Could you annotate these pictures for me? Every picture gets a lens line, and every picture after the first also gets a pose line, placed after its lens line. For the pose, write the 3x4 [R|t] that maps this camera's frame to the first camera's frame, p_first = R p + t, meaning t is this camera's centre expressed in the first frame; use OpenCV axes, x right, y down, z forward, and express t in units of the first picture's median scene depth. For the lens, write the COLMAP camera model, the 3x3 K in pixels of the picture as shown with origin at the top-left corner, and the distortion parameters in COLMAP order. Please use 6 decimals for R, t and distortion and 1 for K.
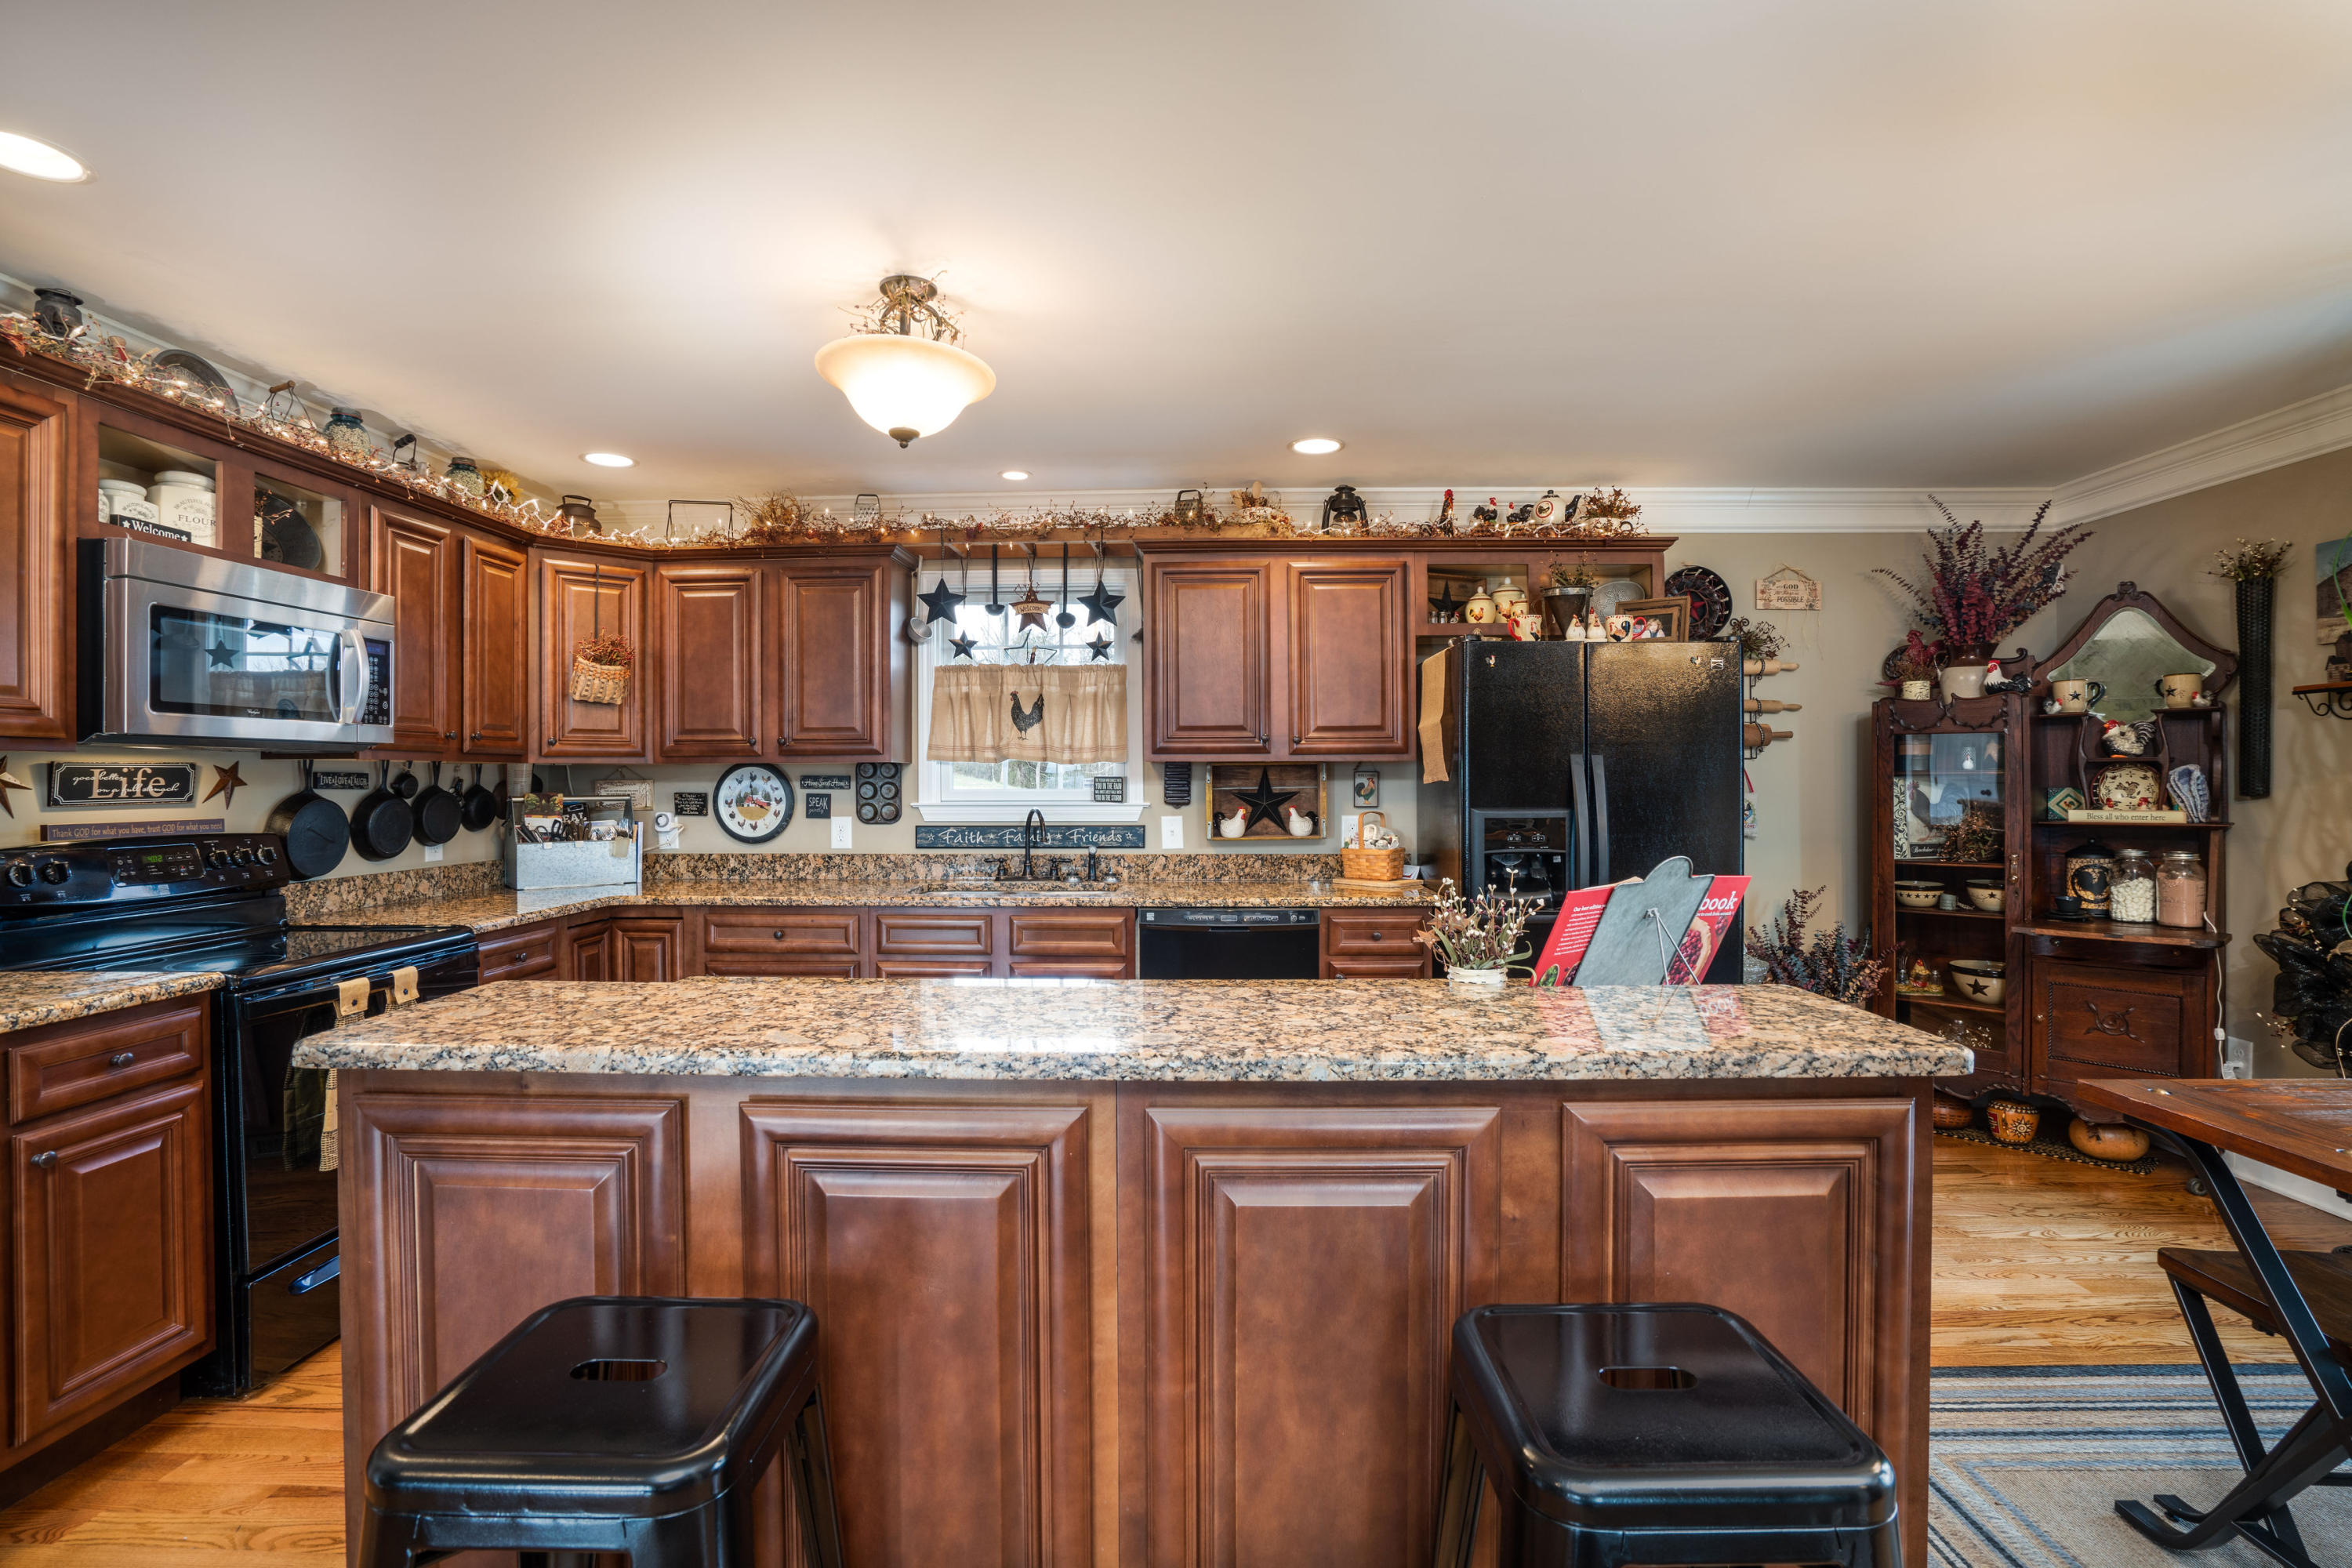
lens RADIAL K [[1112.1, 0, 1157.7], [0, 1112.1, 782.5], [0, 0, 1]] dist [-0.098077, 0.051957]
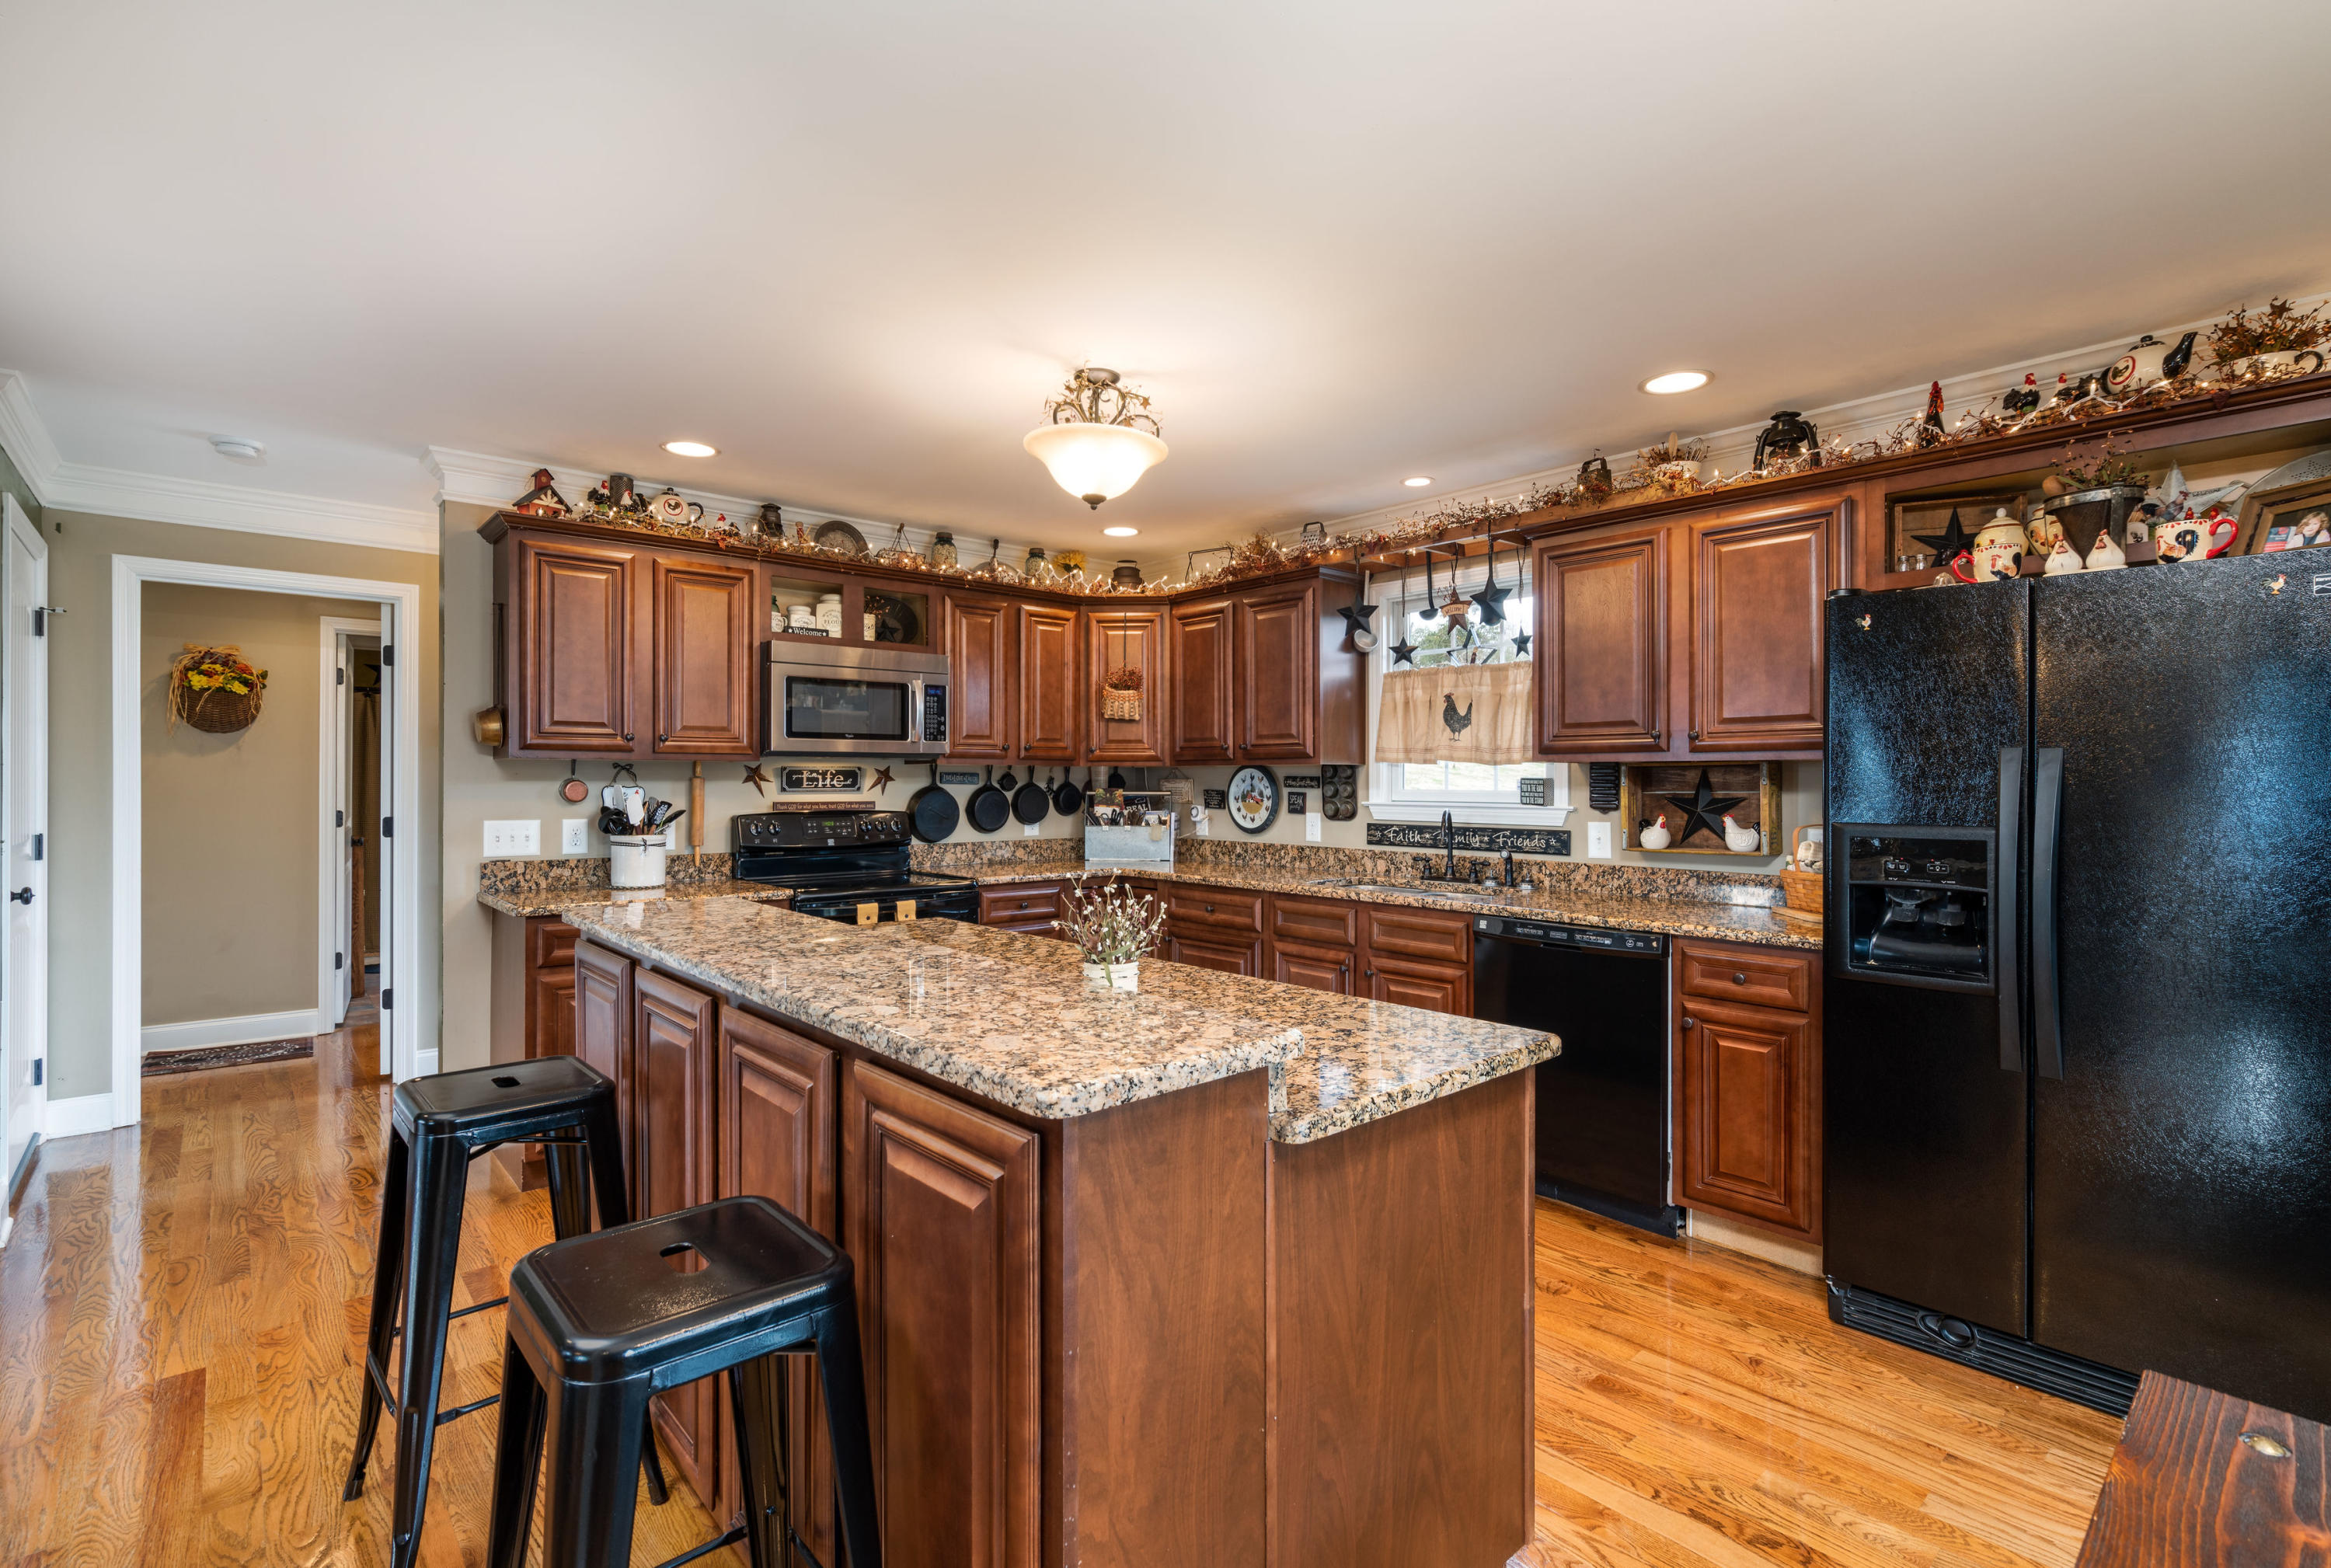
lens RADIAL K [[1064.8, 0, 1113.7], [0, 1064.8, 779.6], [0, 0, 1]] dist [-0.006402, 0.001100]
pose [[0.670453, 0.005038, -0.741935, 0.413536], [-0.008340, 0.999965, -0.000746, -0.000573], [0.741905, 0.006688, 0.670471, 0.132332]]
